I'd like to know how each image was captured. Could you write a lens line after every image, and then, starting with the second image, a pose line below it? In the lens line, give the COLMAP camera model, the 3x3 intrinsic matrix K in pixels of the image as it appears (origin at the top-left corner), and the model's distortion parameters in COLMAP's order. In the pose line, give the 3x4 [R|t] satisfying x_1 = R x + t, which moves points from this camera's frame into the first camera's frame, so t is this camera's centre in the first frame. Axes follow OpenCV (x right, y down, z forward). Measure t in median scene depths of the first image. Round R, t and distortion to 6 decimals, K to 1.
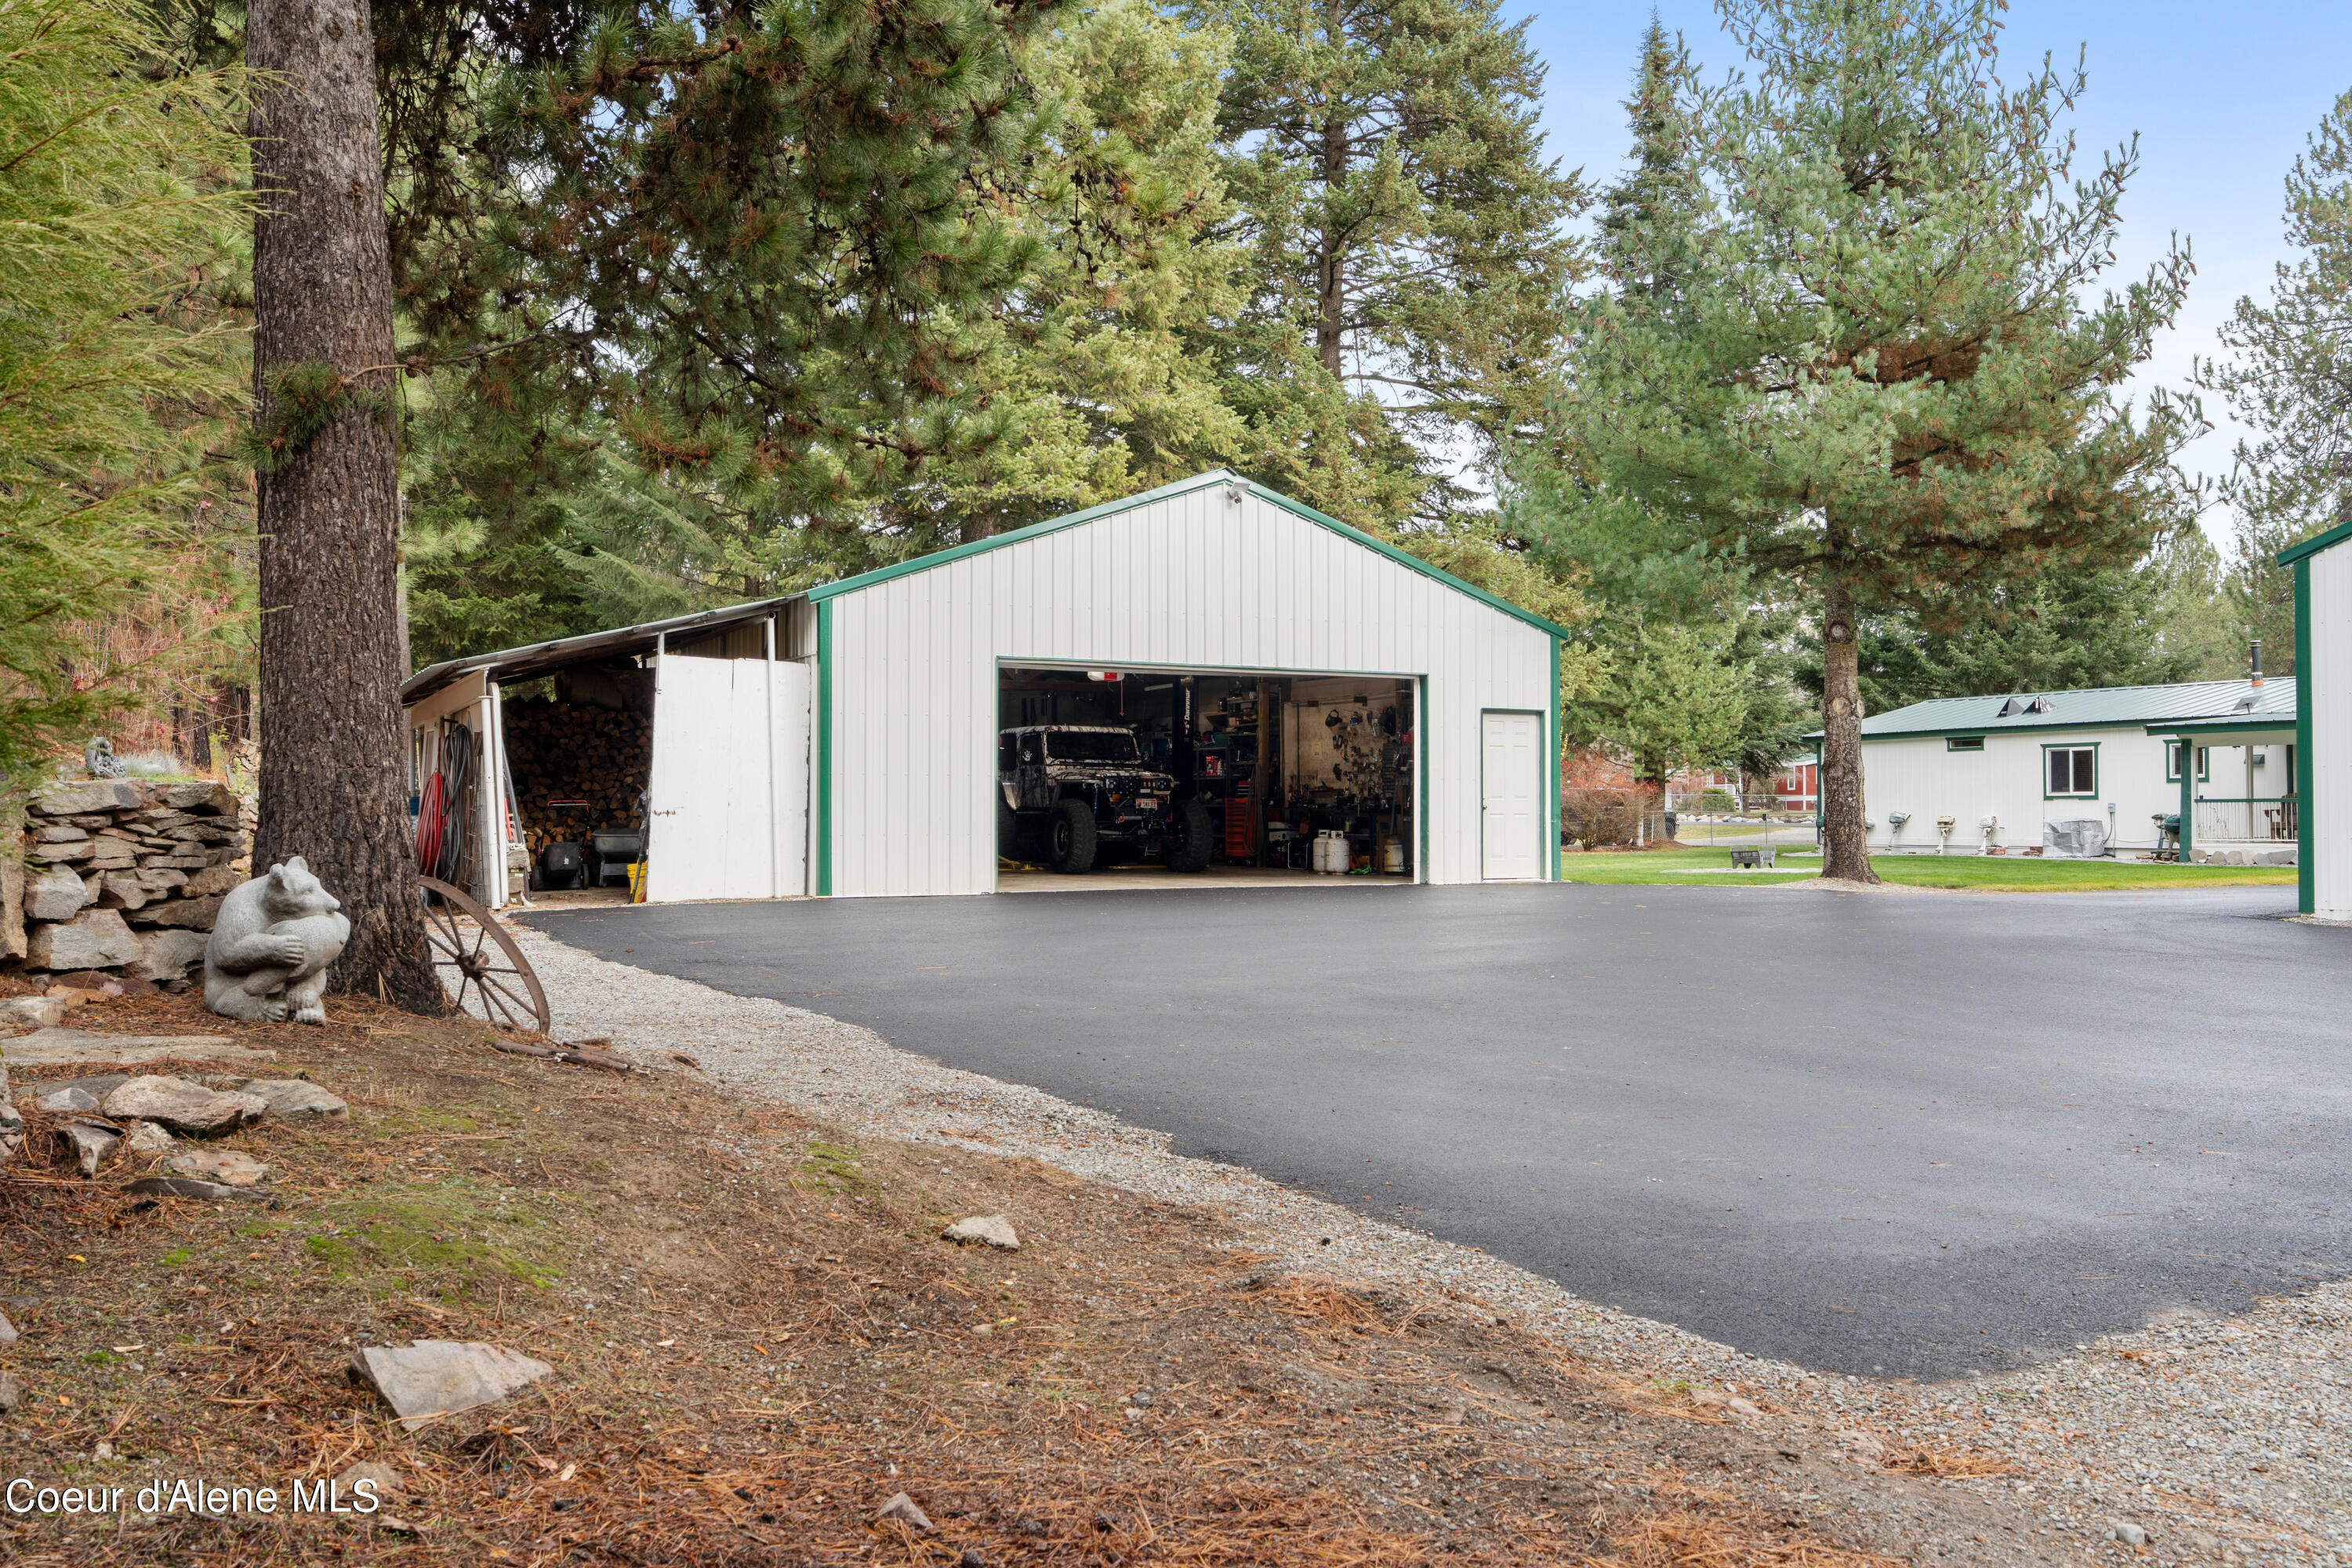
lens RADIAL K [[2082.3, 0, 1176.0], [0, 2082.3, 784.0], [0, 0, 1]] dist [0.023318, 0.004705]
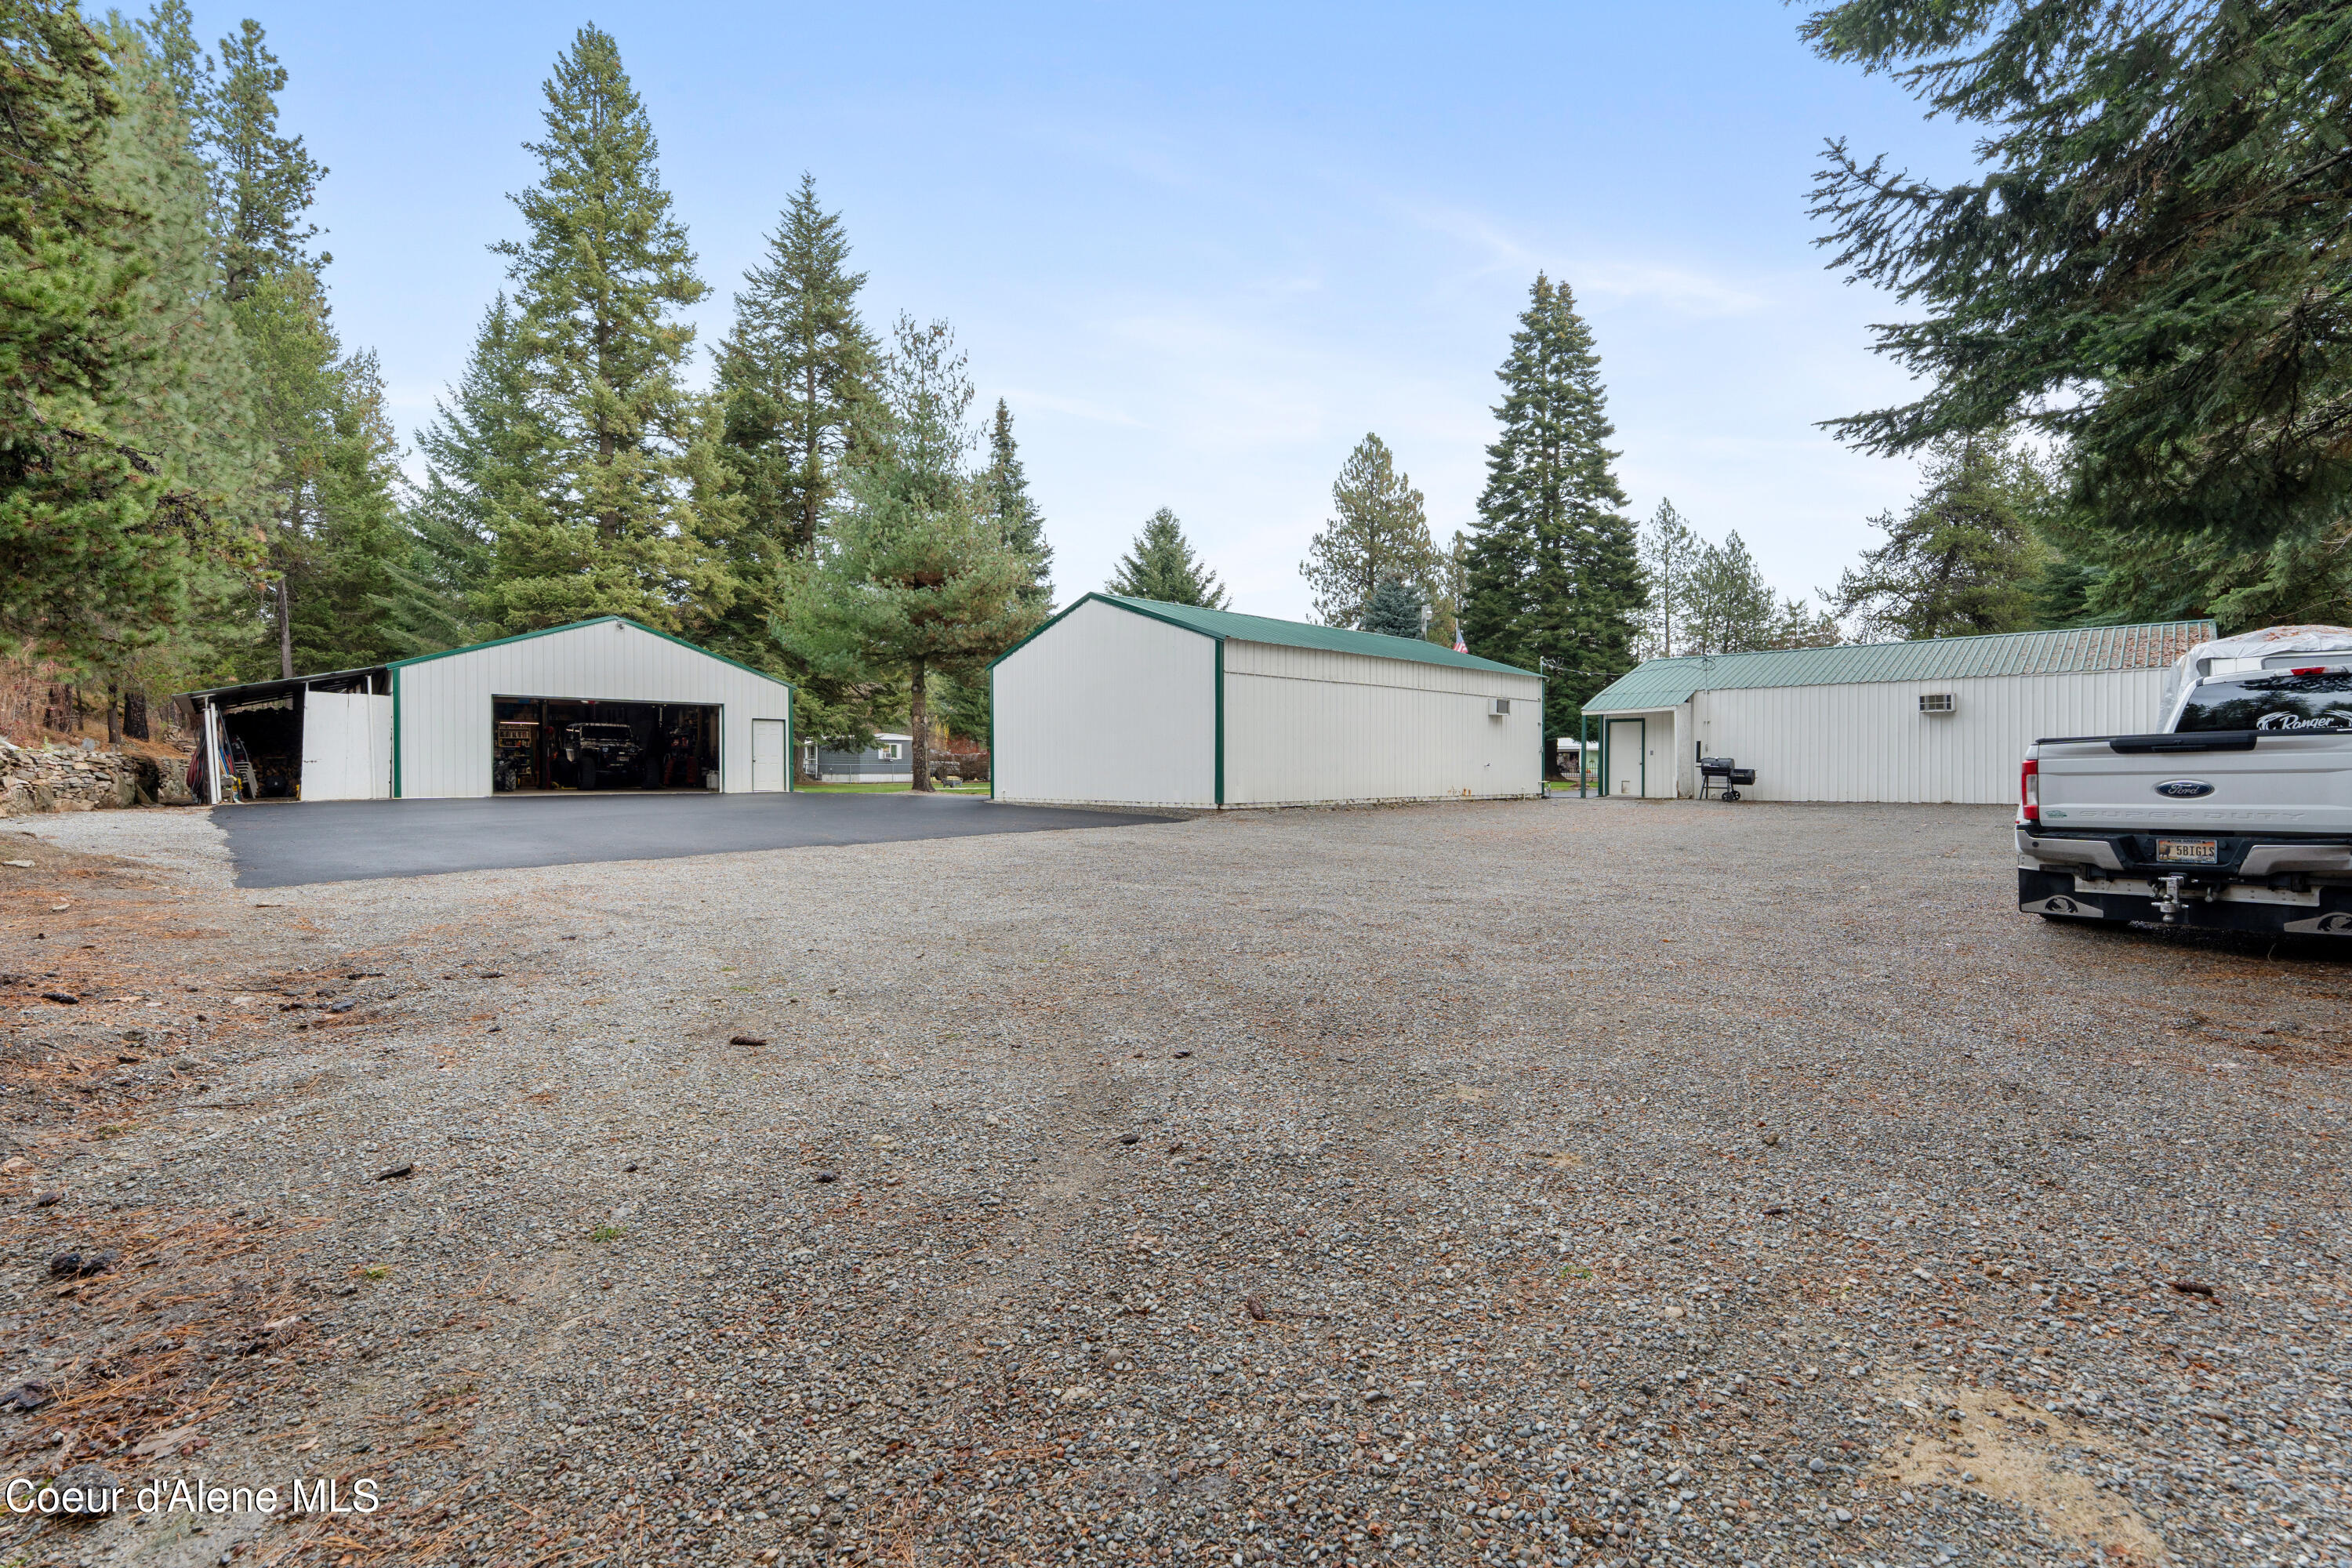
lens RADIAL K [[1078.5, 0, 1176.0], [0, 1078.5, 784.0], [0, 0, 1]] dist [-0.002301, -0.000072]
pose [[0.968176, -0.003868, 0.250240, 0.175322], [-0.003581, 0.999564, 0.029304, 0.000320], [-0.250245, -0.029267, 0.967740, -0.173735]]
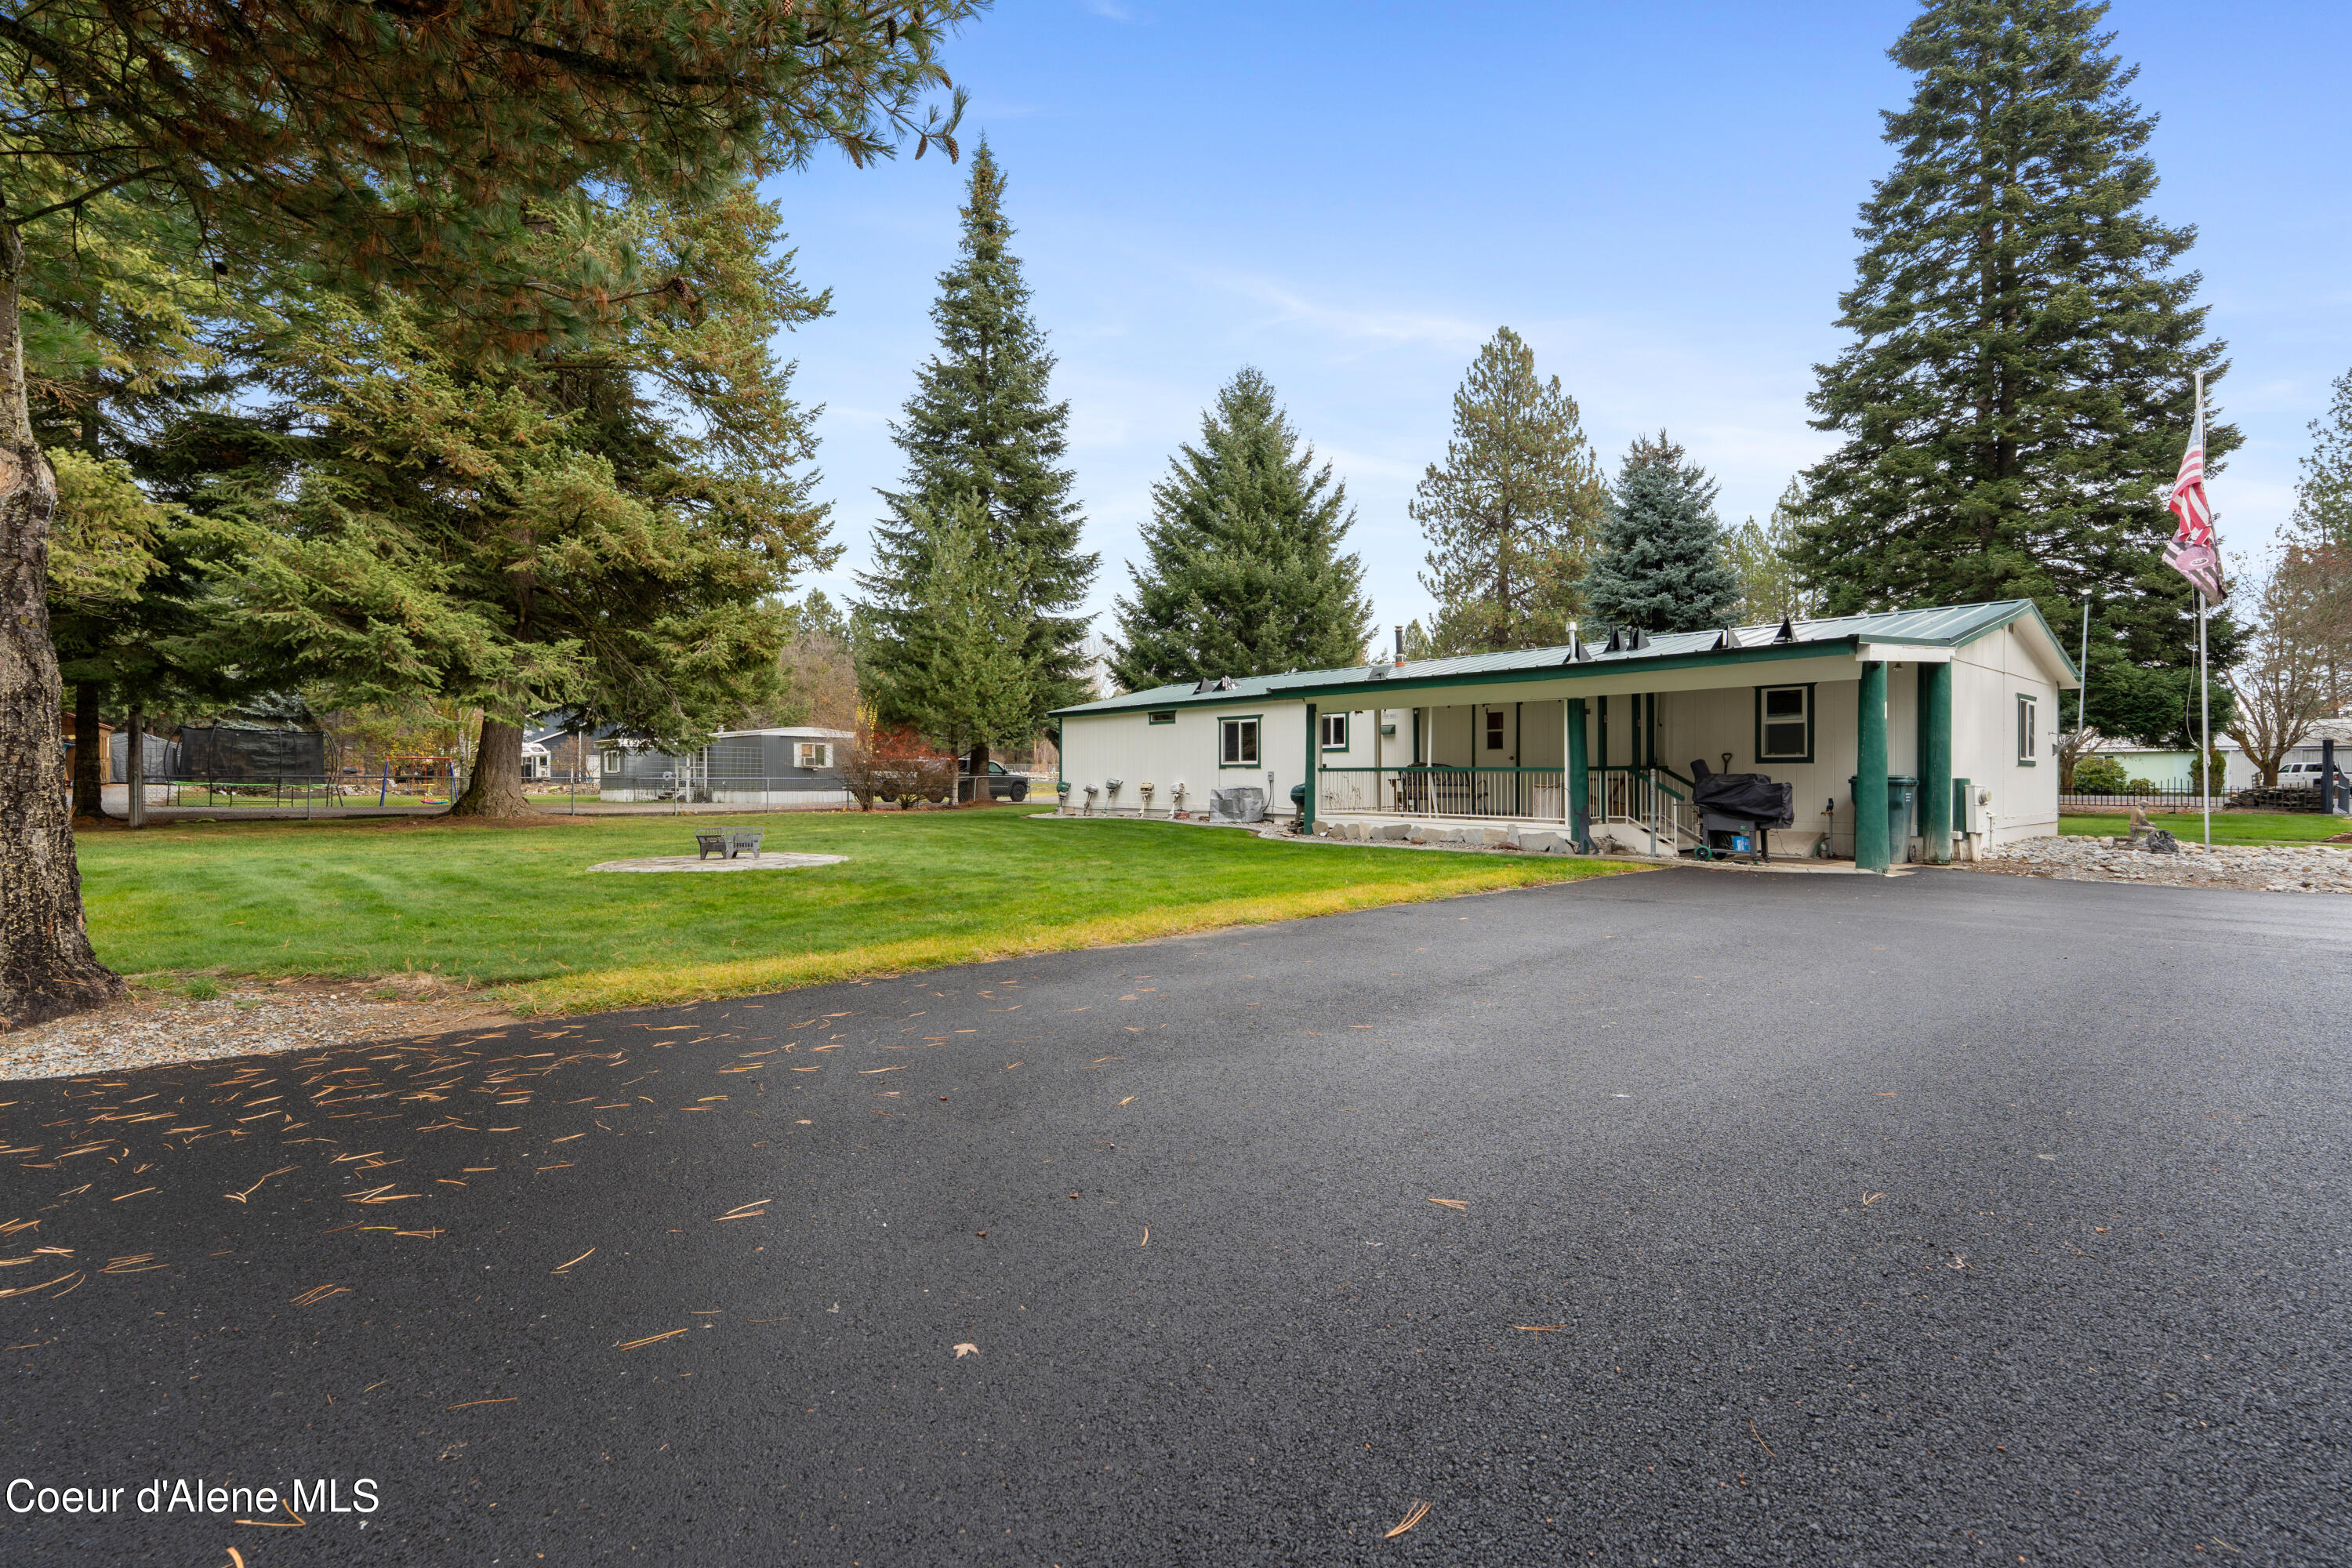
lens RADIAL K [[1079.6, 0, 1176.0], [0, 1079.6, 784.0], [0, 0, 1]] dist [0.001659, 0.000102]
pose [[0.974819, -0.000401, 0.222995, 0.279461], [-0.004701, 0.999739, 0.022350, 0.003307], [-0.222946, -0.022836, 0.974563, 0.478267]]
